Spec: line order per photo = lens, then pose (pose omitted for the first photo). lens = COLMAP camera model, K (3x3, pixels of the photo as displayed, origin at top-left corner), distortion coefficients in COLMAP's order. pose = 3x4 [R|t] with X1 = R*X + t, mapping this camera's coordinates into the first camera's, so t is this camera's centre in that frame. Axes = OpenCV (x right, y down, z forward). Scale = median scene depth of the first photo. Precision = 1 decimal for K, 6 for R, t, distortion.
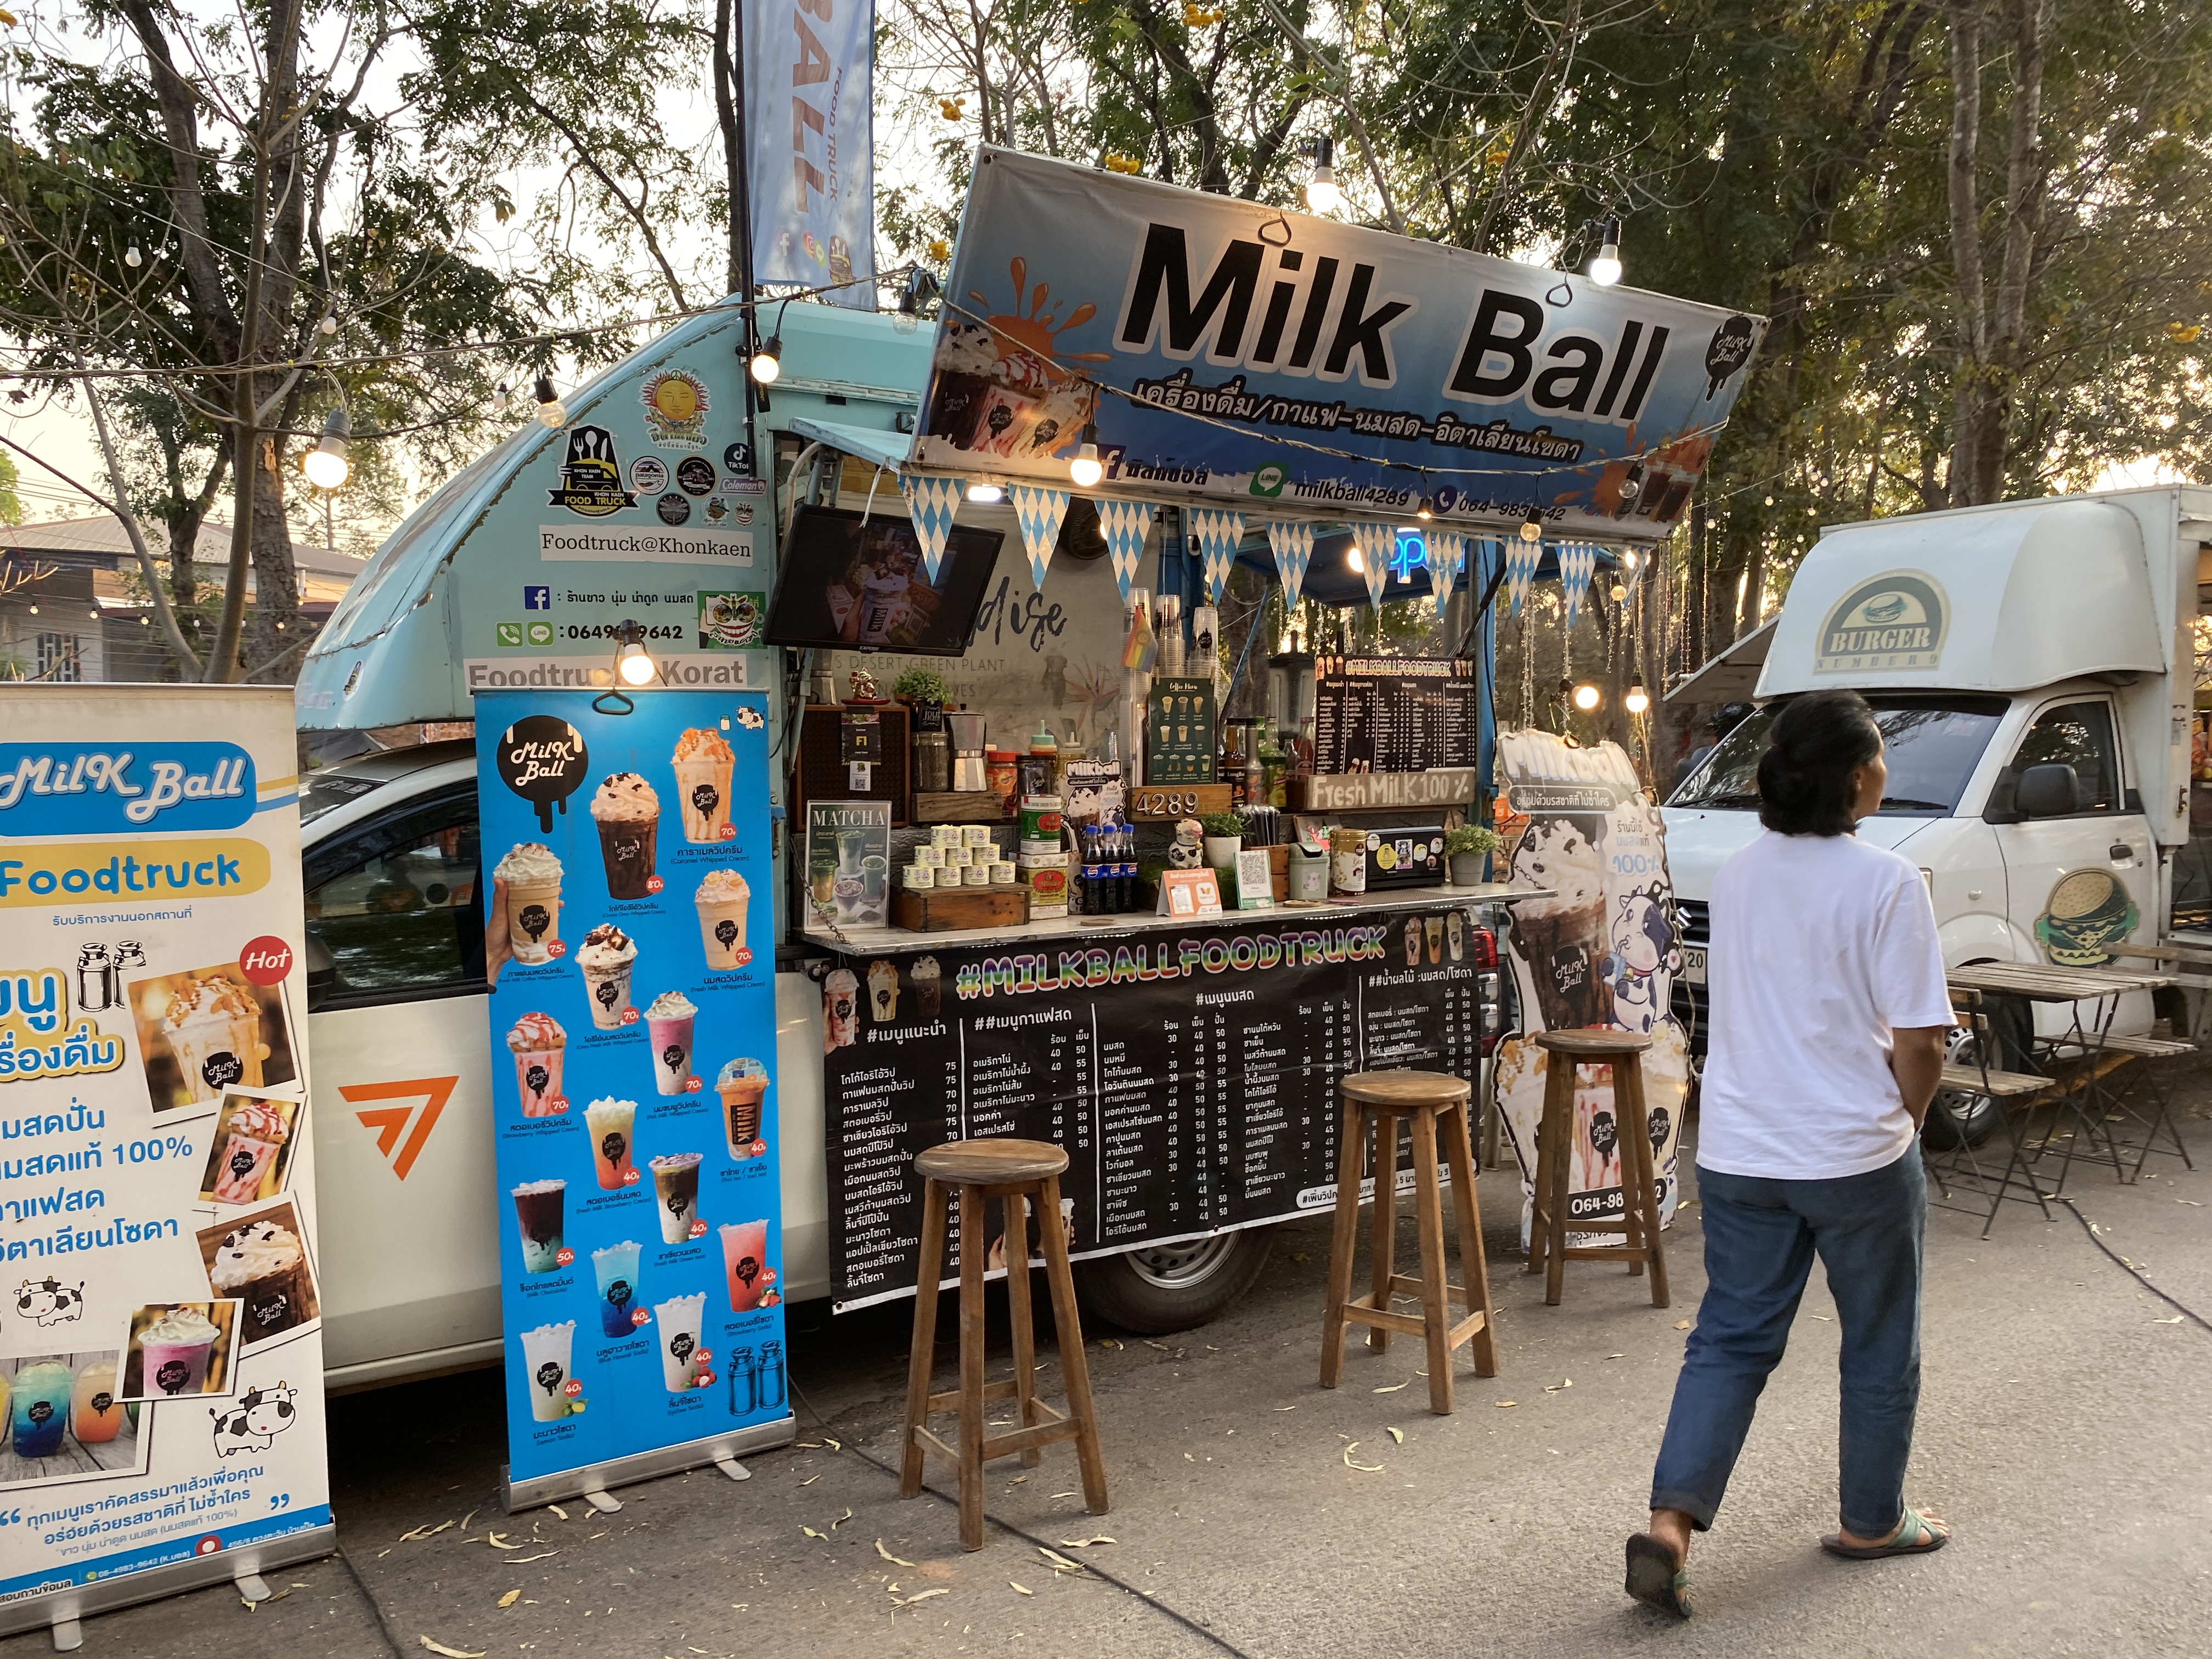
lens RADIAL K [[1650.7, 0, 1106.0], [0, 1650.7, 829.5], [0, 0, 1]] dist [0.012497, -0.002844]
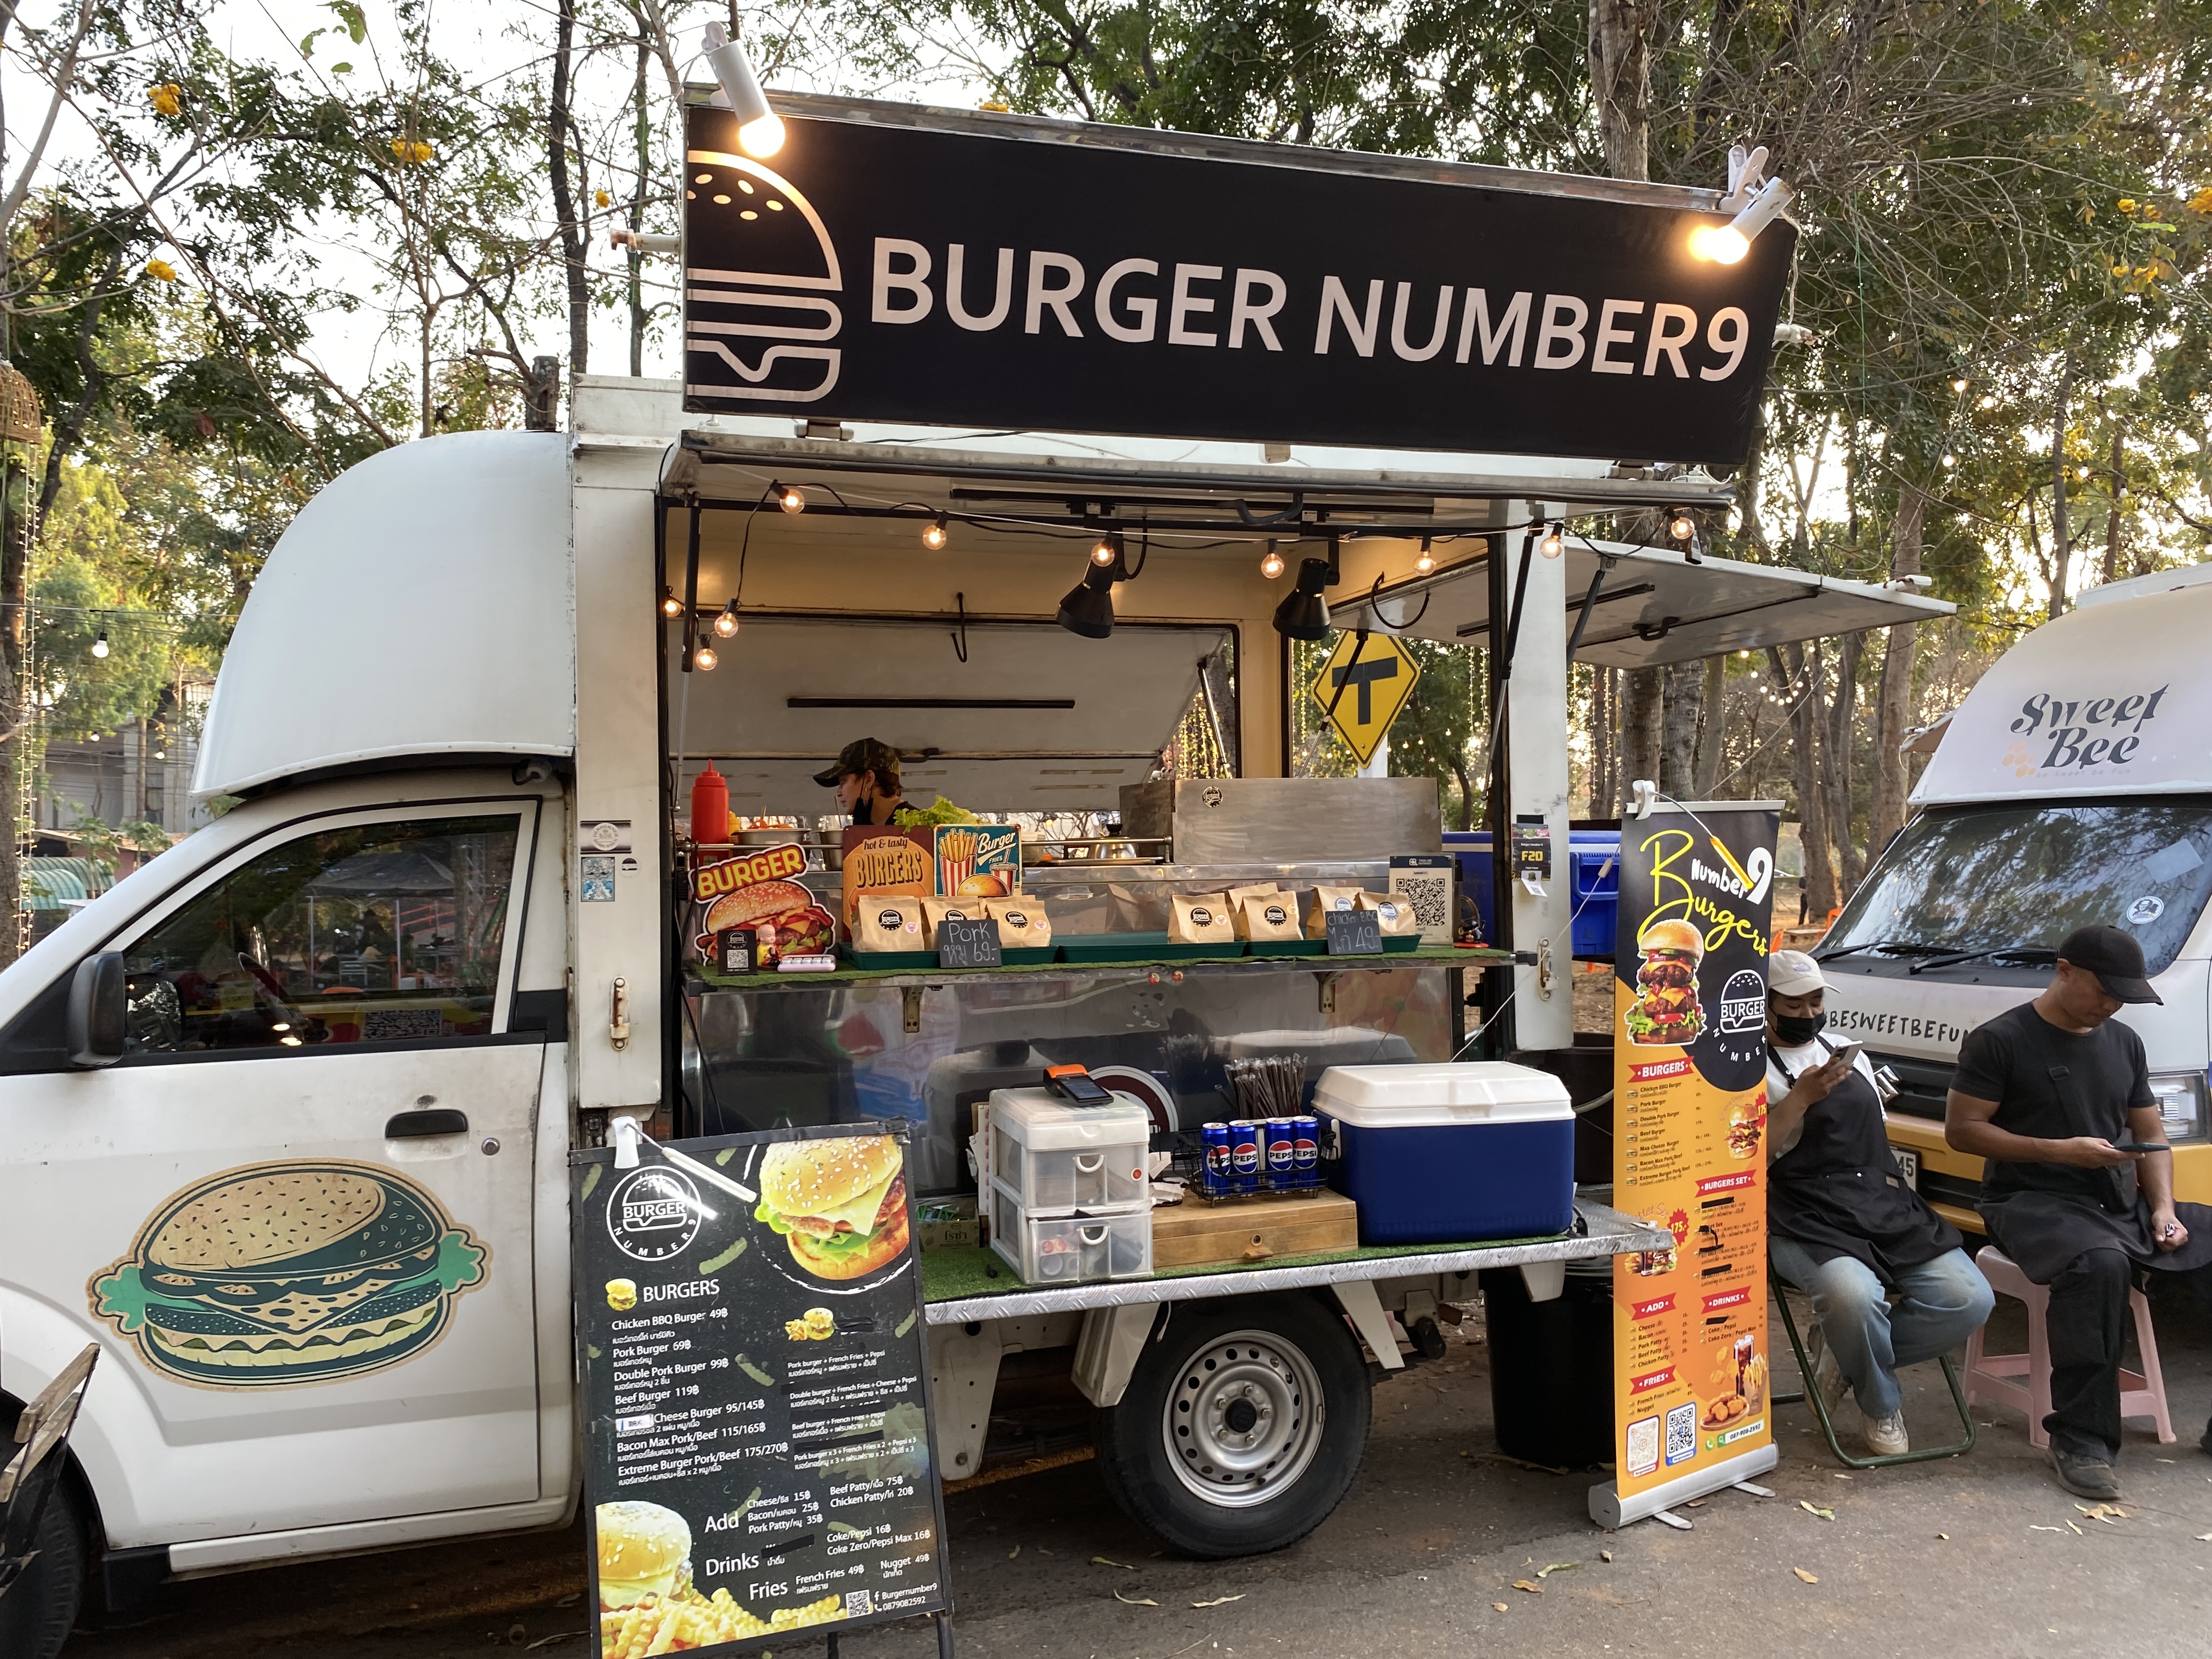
lens RADIAL K [[1691.5, 0, 1106.0], [0, 1691.5, 829.5], [0, 0, 1]] dist [0.010615, 0.002935]
pose [[0.980339, -0.010992, -0.197016, 0.906570], [-0.003313, 0.997390, -0.072129, -0.037591], [0.197294, 0.071363, 0.977743, 0.547066]]
